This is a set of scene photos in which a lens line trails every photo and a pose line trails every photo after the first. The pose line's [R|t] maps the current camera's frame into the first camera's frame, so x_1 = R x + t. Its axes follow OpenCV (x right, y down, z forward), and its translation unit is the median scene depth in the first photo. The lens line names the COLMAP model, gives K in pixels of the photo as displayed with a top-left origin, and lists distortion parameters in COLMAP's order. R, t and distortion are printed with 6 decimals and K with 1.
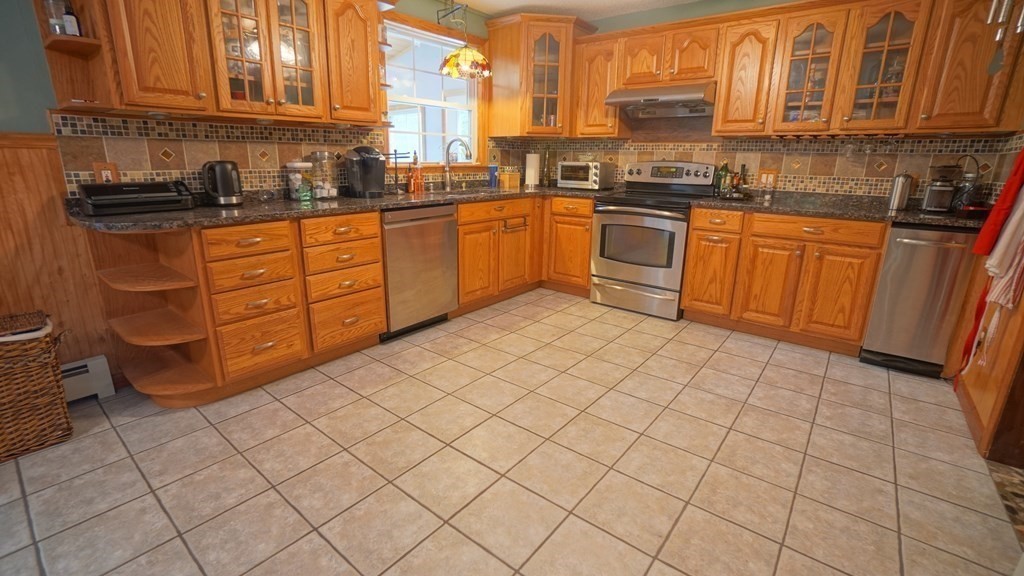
lens RADIAL K [[450.6, 0, 505.4], [0, 450.6, 284.2], [0, 0, 1]] dist [-0.064311, 0.018499]
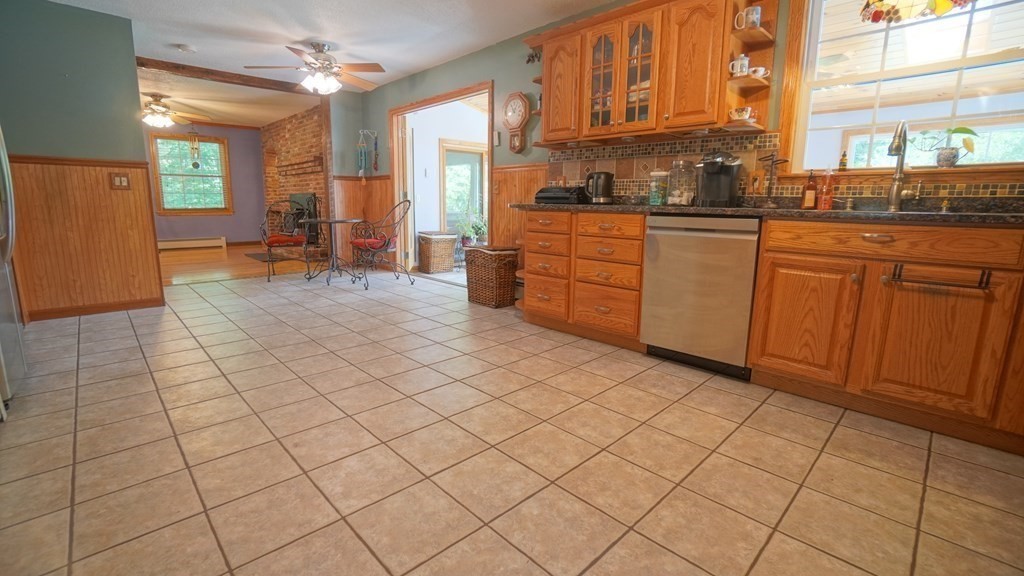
lens RADIAL K [[450.6, 0, 505.4], [0, 450.6, 284.2], [0, 0, 1]] dist [-0.064311, 0.018499]
pose [[-0.125558, 0.162015, -0.978768, 0.749909], [-0.275529, 0.942069, 0.191285, -0.121863], [0.953058, 0.293696, -0.073644, 0.827286]]
